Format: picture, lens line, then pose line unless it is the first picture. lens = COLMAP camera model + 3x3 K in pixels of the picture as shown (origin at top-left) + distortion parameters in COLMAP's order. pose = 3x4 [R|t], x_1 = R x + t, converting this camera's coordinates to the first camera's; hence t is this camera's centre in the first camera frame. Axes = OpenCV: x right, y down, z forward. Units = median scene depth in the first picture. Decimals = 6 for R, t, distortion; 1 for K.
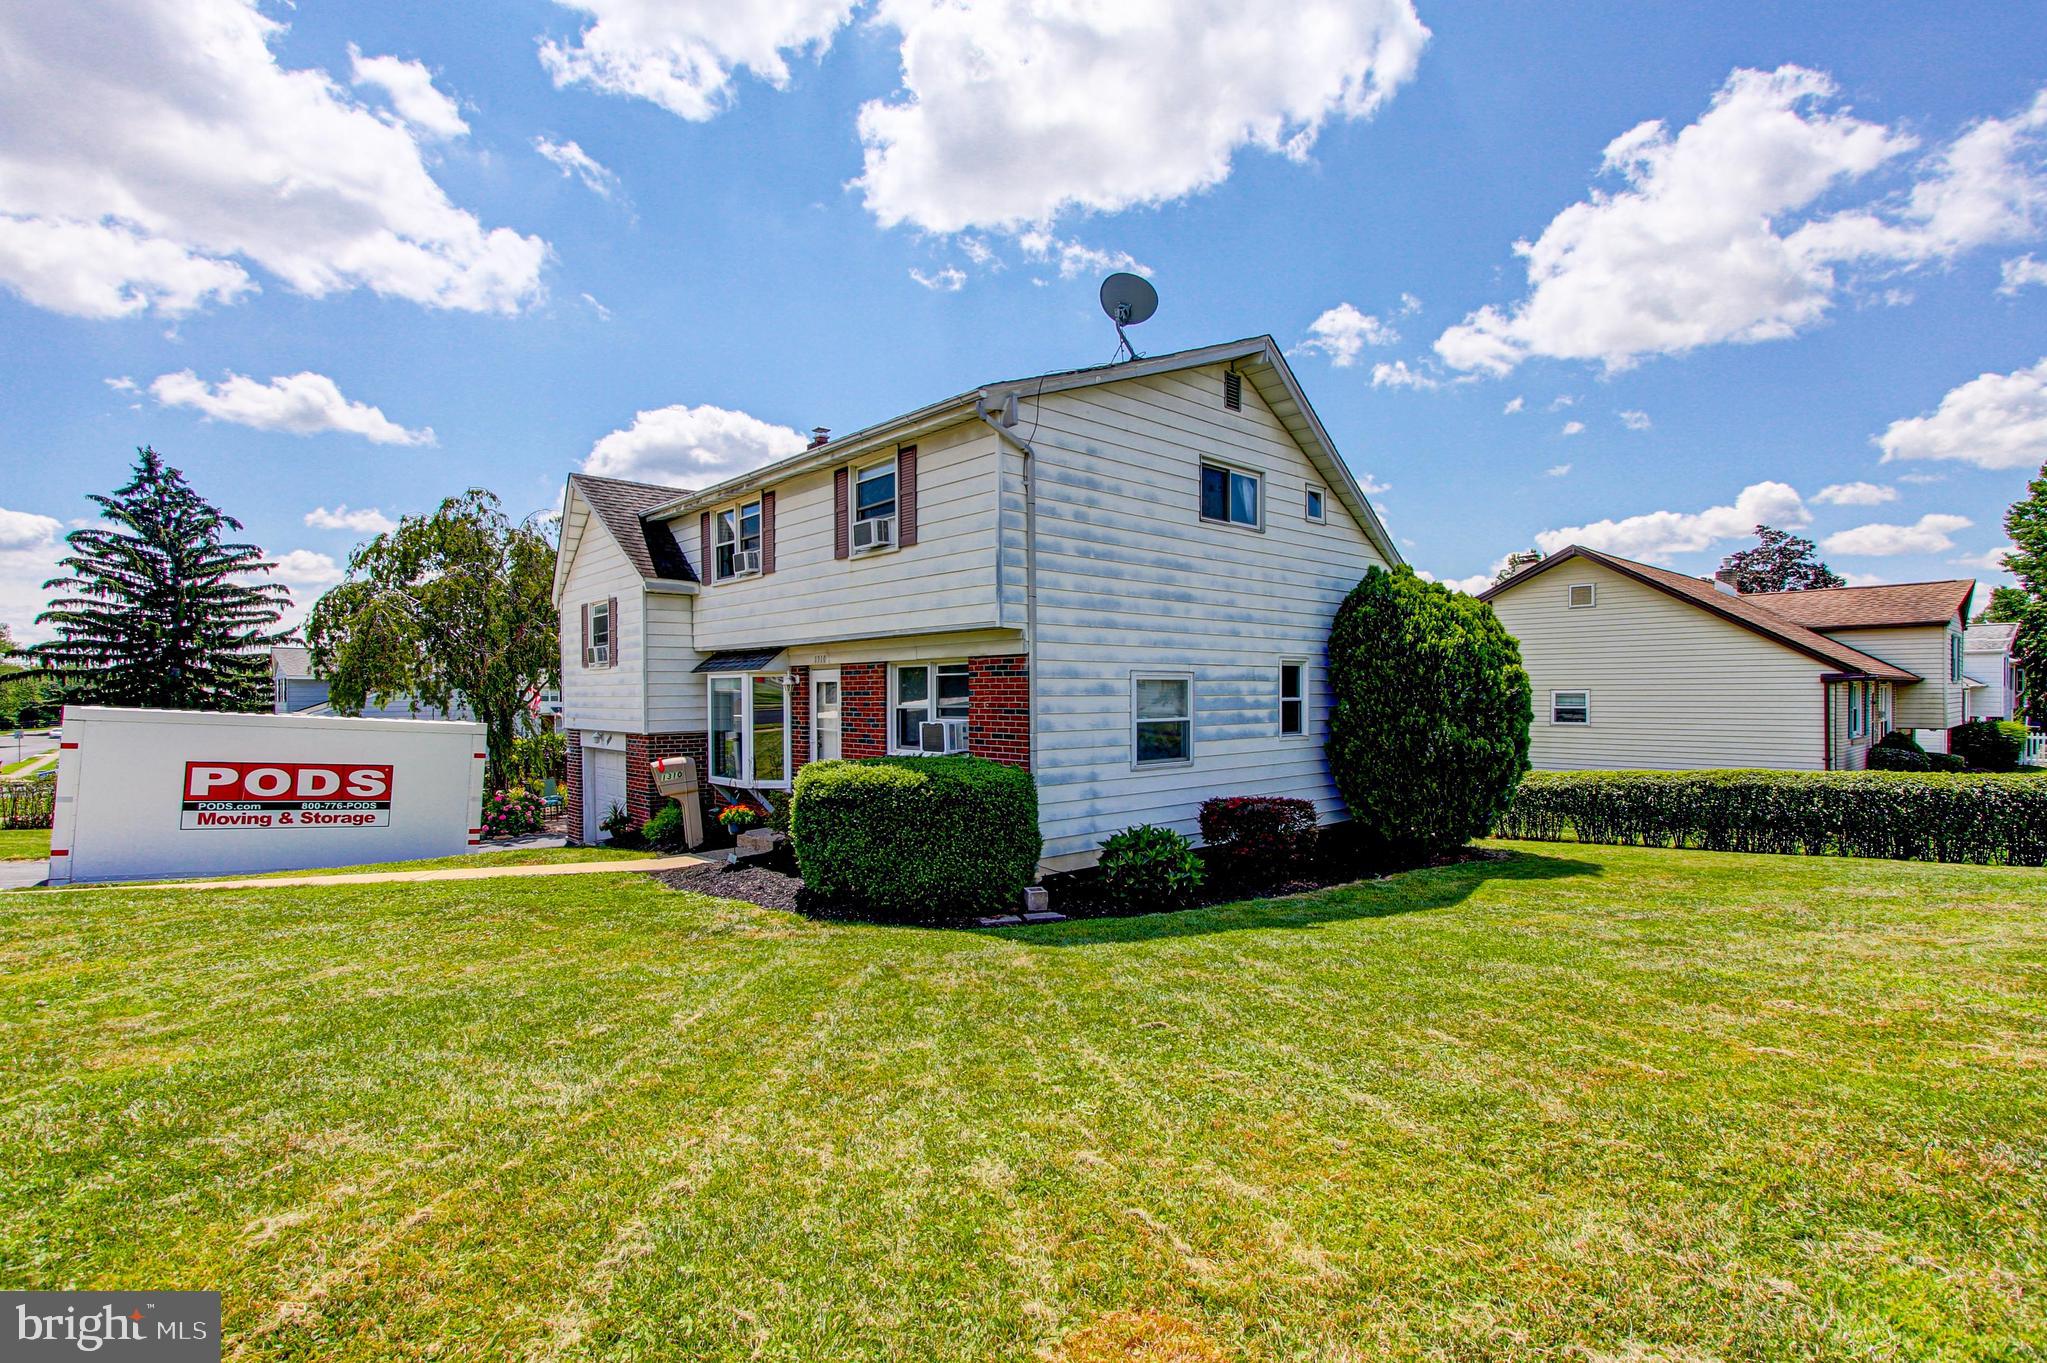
lens RADIAL K [[947.8, 0, 1033.6], [0, 947.8, 685.3], [0, 0, 1]] dist [-0.005364, 0.005213]
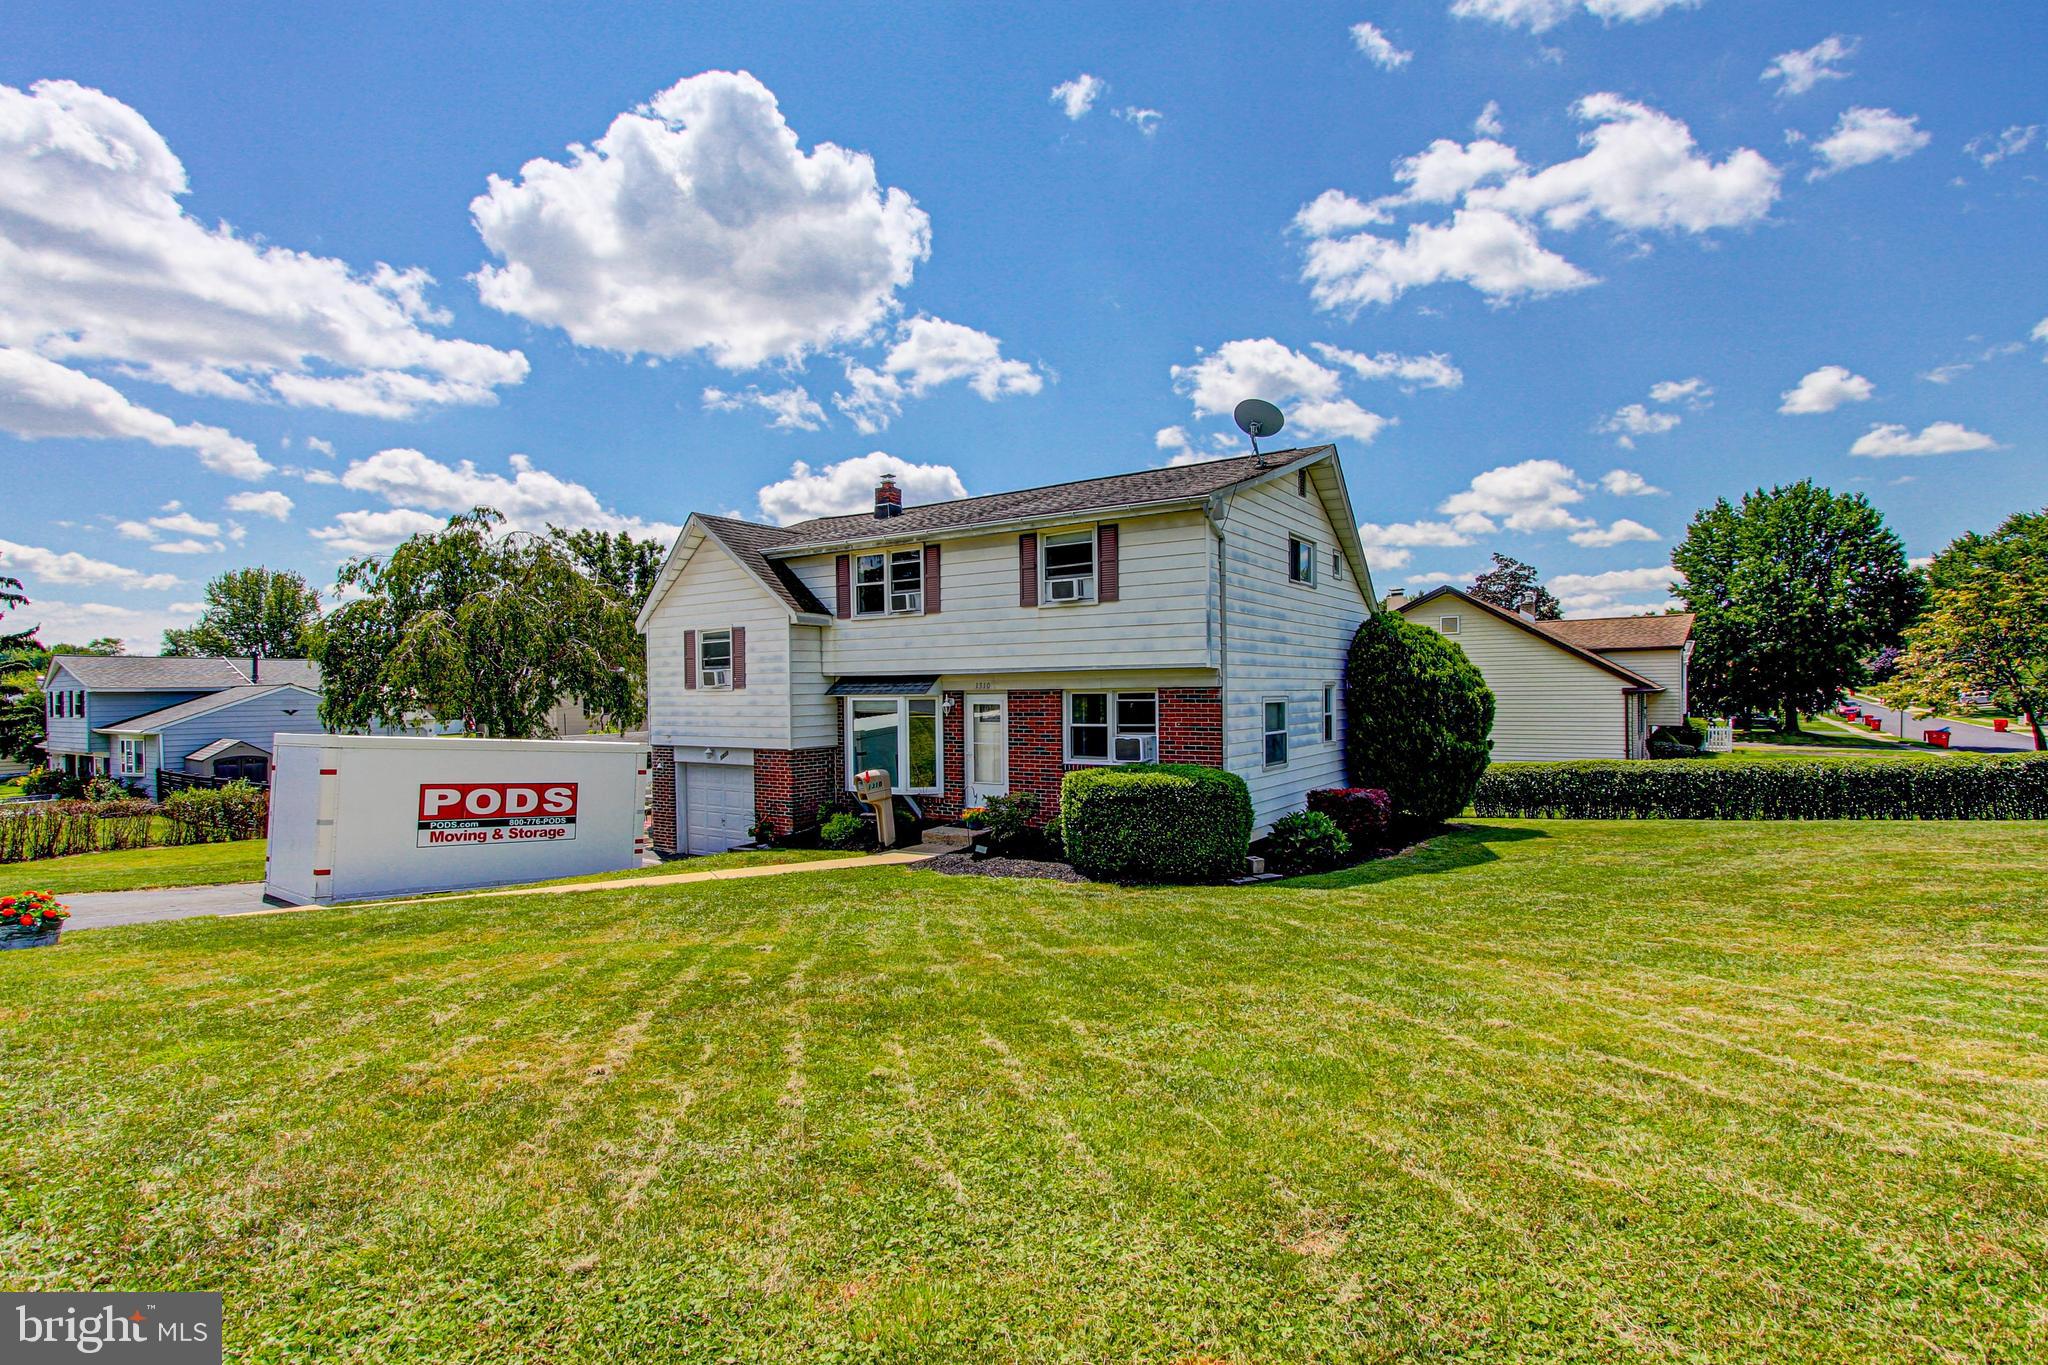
lens RADIAL K [[961.1, 0, 1016.5], [0, 961.1, 699.1], [0, 0, 1]] dist [-0.003824, 0.004746]
pose [[0.974250, -0.007123, 0.225359, -0.472383], [0.003762, 0.999875, 0.015341, -0.030006], [-0.225440, -0.014099, 0.974155, -0.211440]]
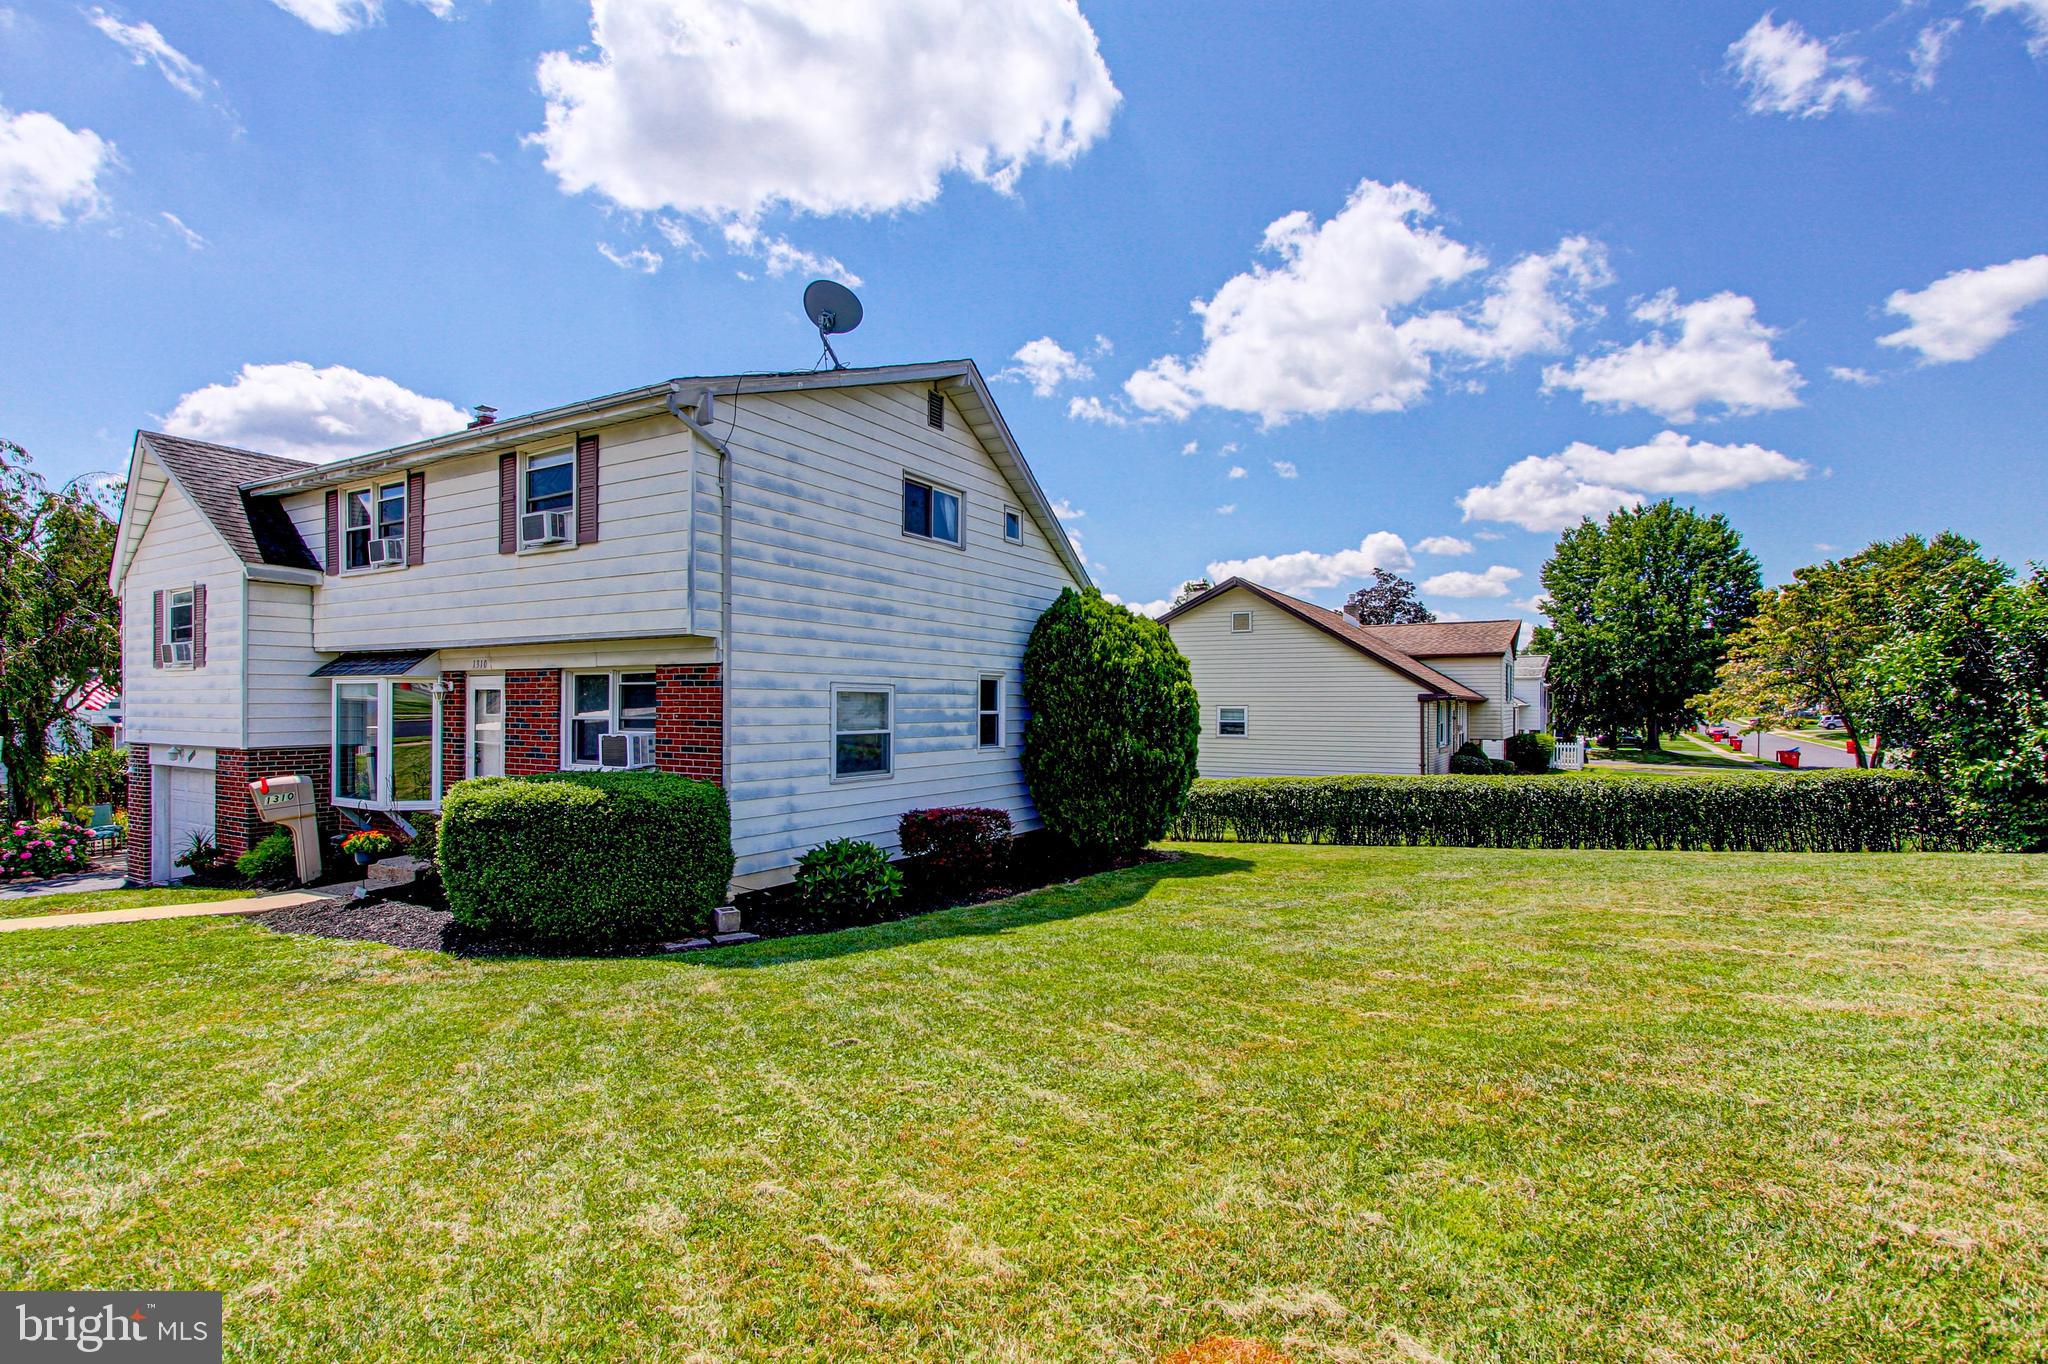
lens RADIAL K [[946.0, 0, 1019.1], [0, 946.0, 695.5], [0, 0, 1]] dist [-0.000976, 0.001826]
pose [[0.957416, 0.011733, 0.288475, 0.004771], [-0.011128, 0.999931, -0.003735, -0.000329], [-0.288499, 0.000365, 0.957480, 0.001257]]
